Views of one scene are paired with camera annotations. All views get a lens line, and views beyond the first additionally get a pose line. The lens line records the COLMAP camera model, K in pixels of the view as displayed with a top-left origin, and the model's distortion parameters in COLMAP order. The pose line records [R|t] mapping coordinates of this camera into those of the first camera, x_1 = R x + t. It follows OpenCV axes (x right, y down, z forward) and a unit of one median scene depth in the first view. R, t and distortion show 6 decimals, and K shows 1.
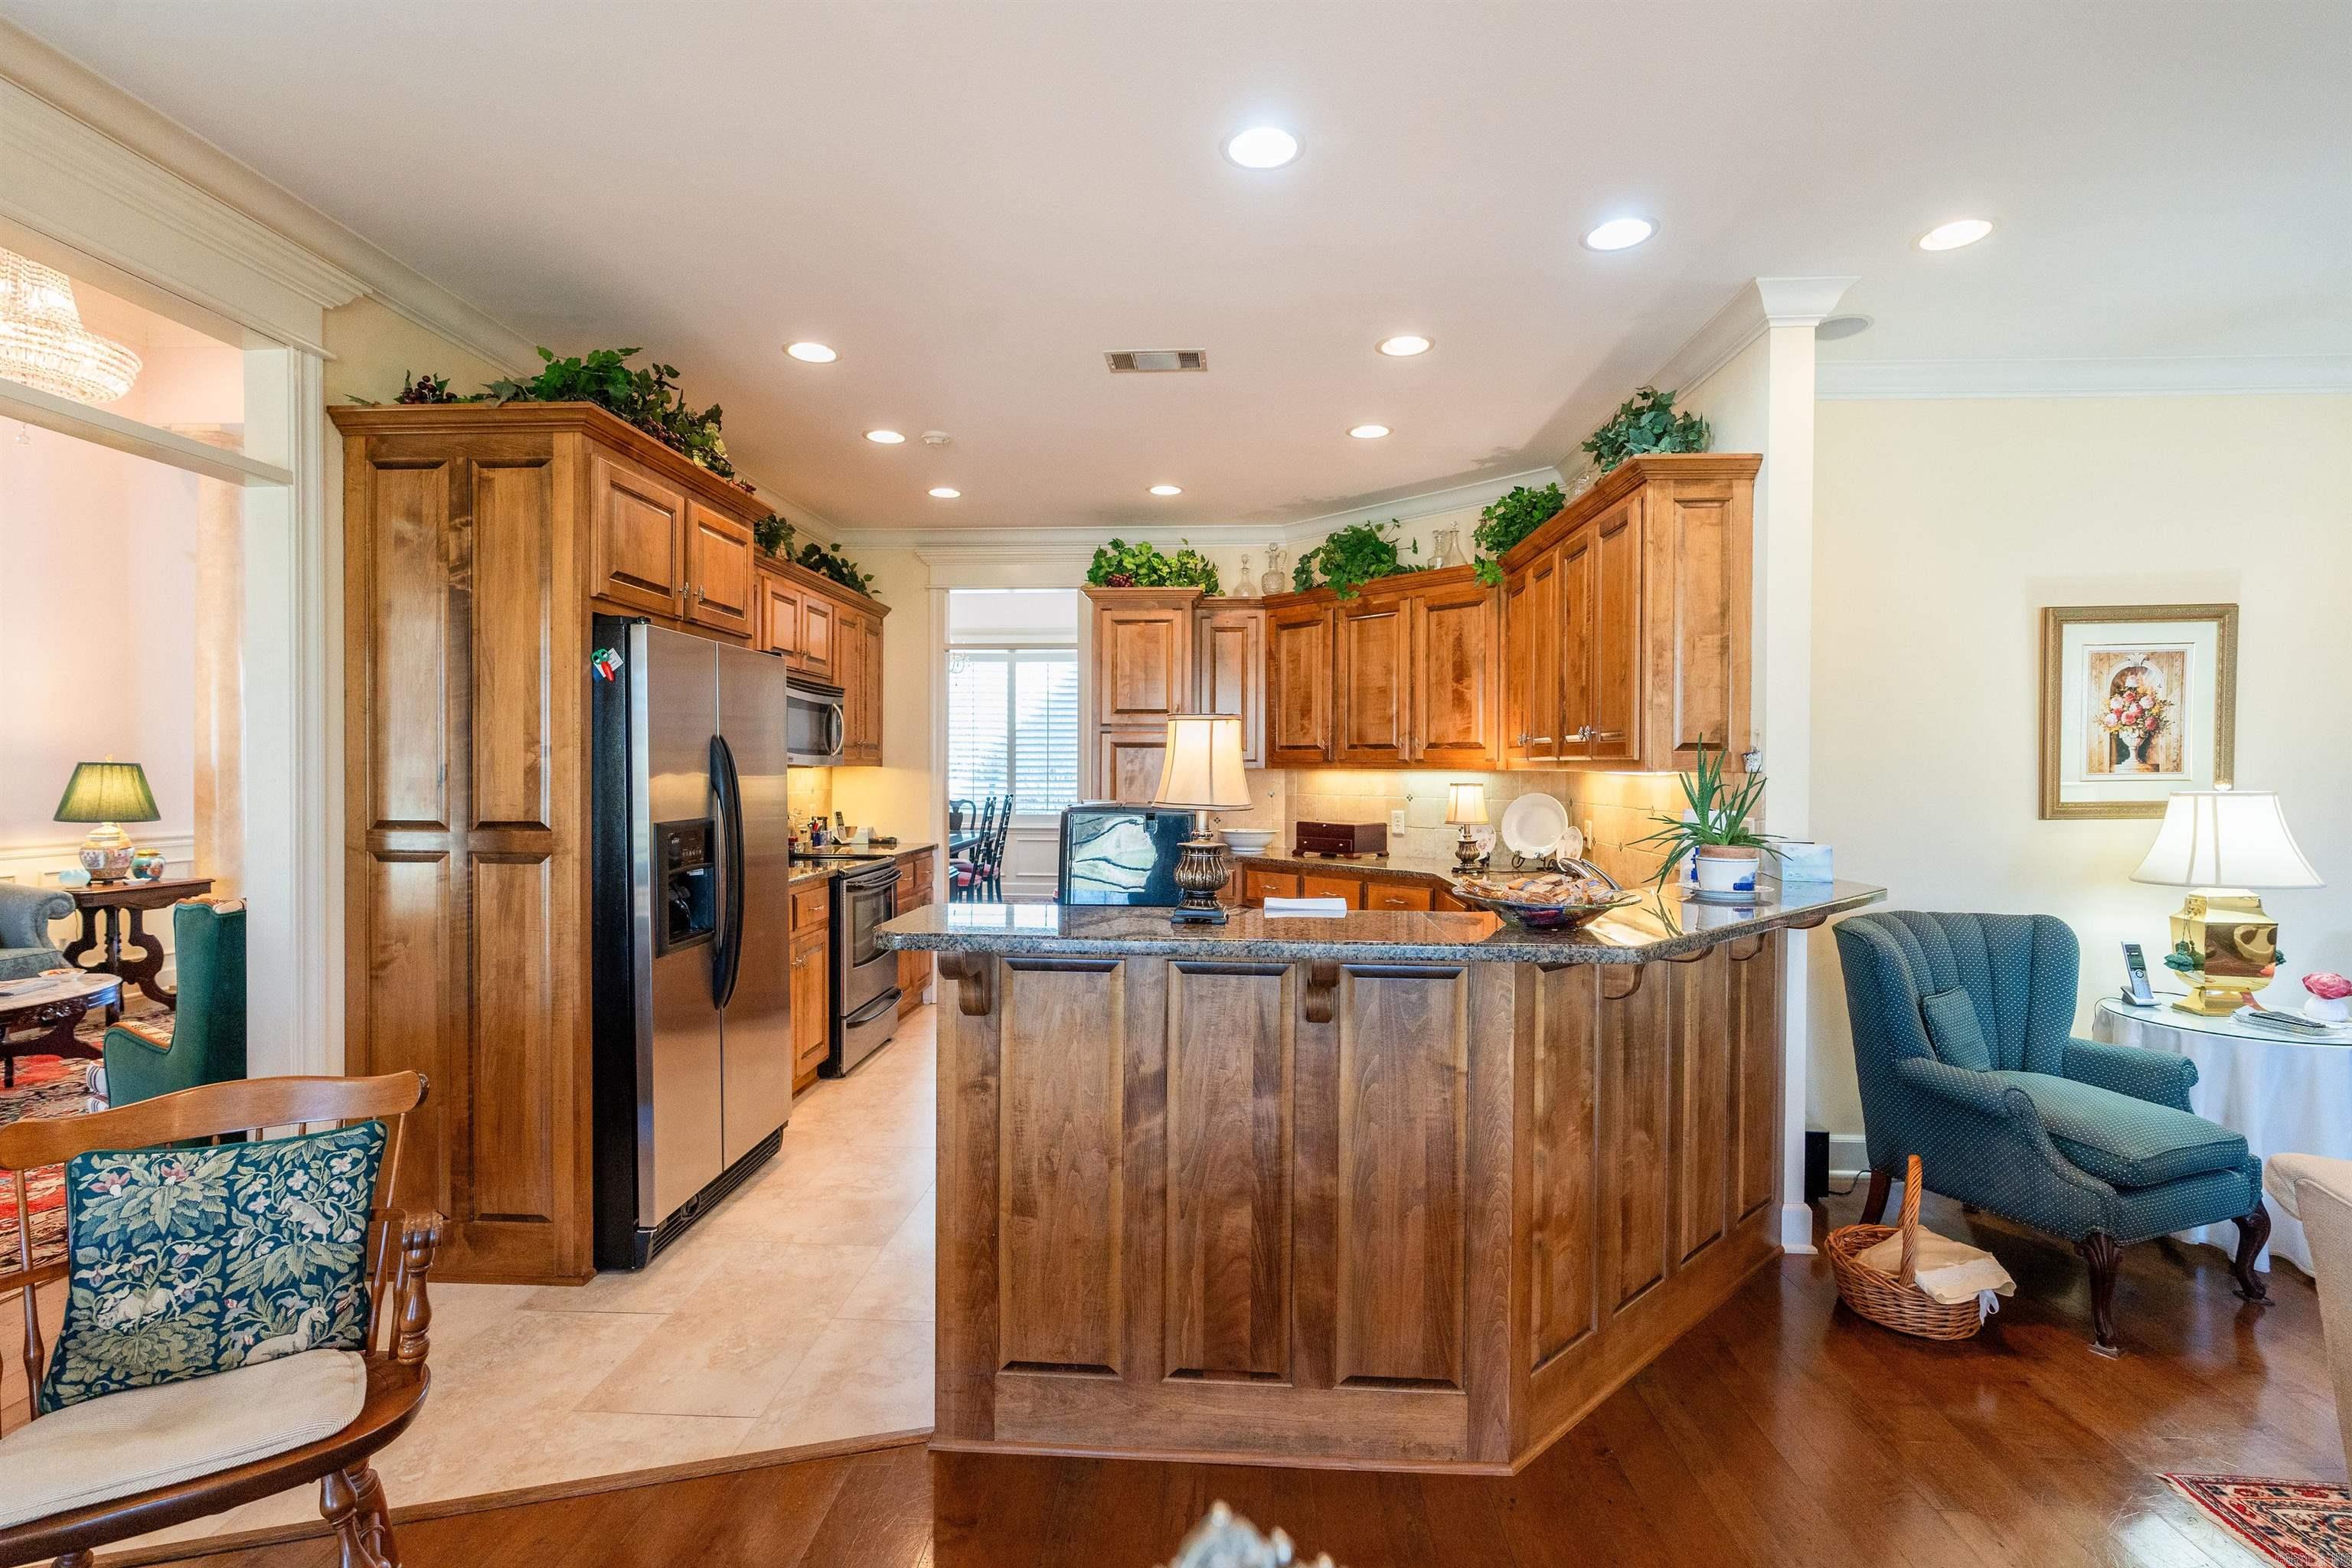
lens RADIAL K [[1064.3, 0, 1173.7], [0, 1064.3, 779.4], [0, 0, 1]] dist [-0.001019, 0.000125]
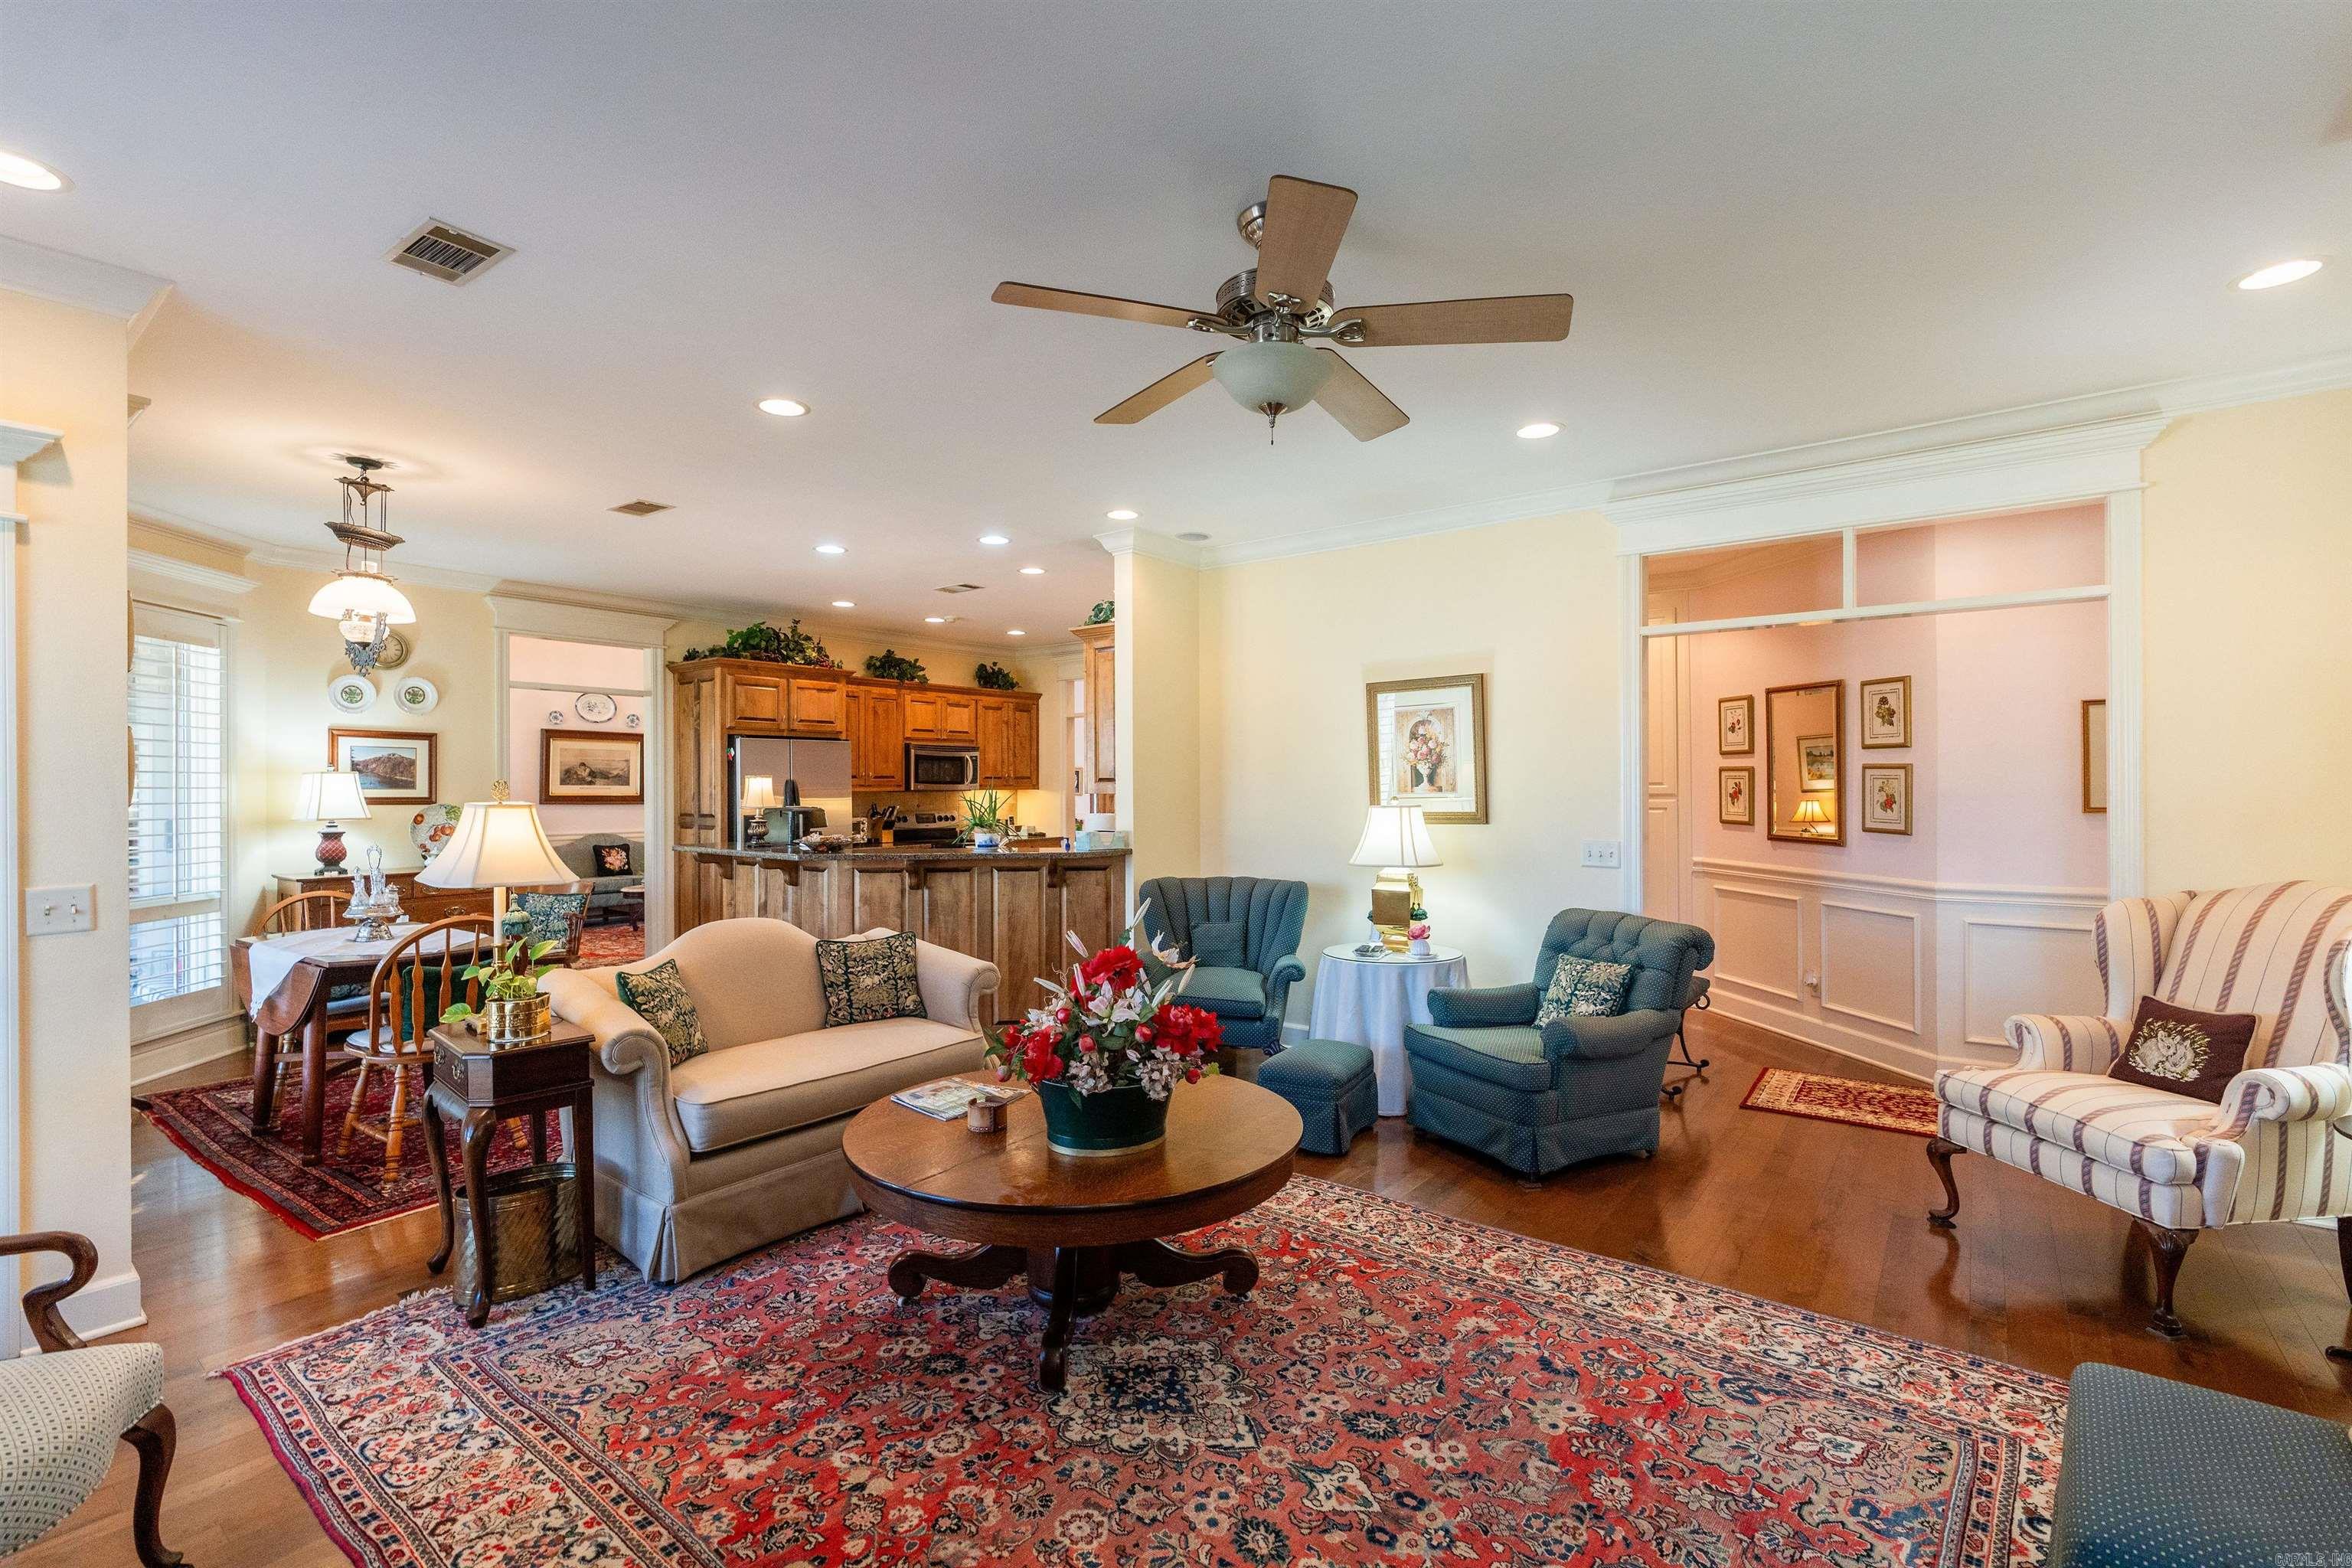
lens RADIAL K [[1064.3, 0, 1173.7], [0, 1064.3, 779.4], [0, 0, 1]] dist [-0.001019, 0.000125]
pose [[0.820144, -0.011353, -0.572045, 0.987363], [0.001961, 0.999853, -0.017031, 0.000174], [0.572154, 0.012846, 0.820045, -0.273823]]
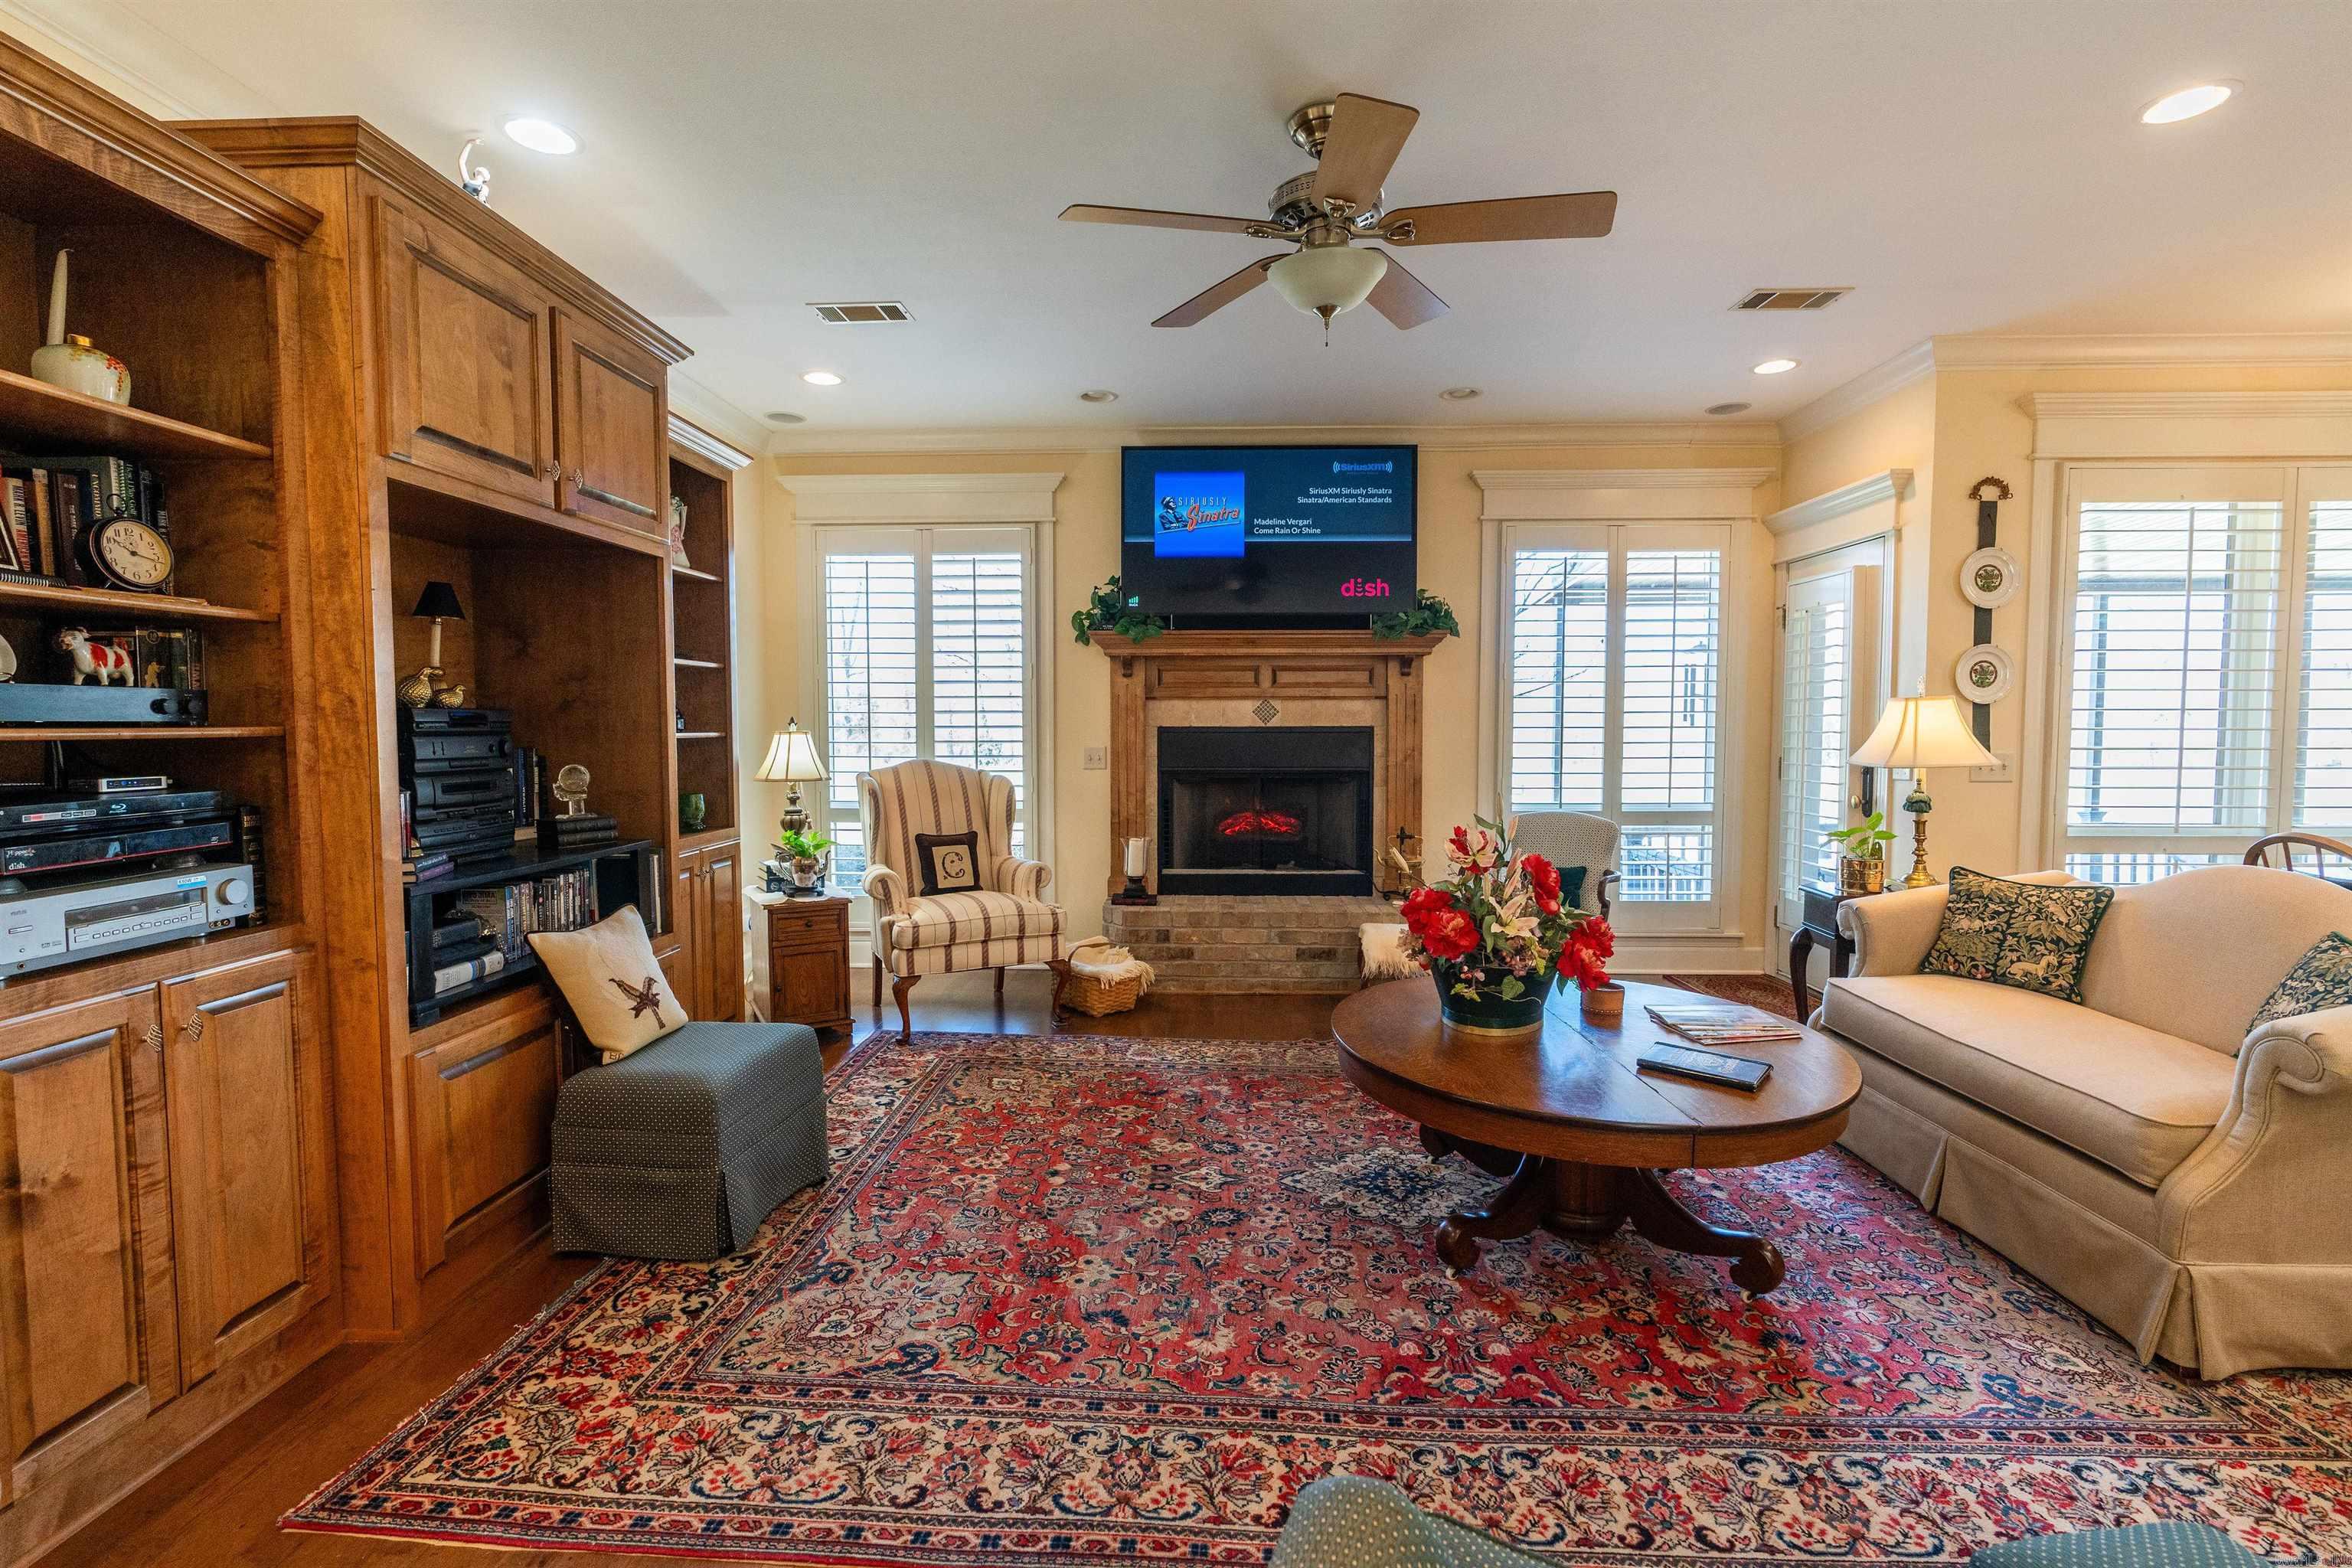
lens RADIAL K [[1039.5, 0, 1176.0], [0, 1039.5, 784.0], [0, 0, 1]] dist [-0.011906, 0.000118]
pose [[-0.999979, -0.003061, -0.005655, 0.824126], [-0.003440, 0.997667, 0.068188, 0.013998], [0.005433, 0.068206, -0.997656, 0.639202]]
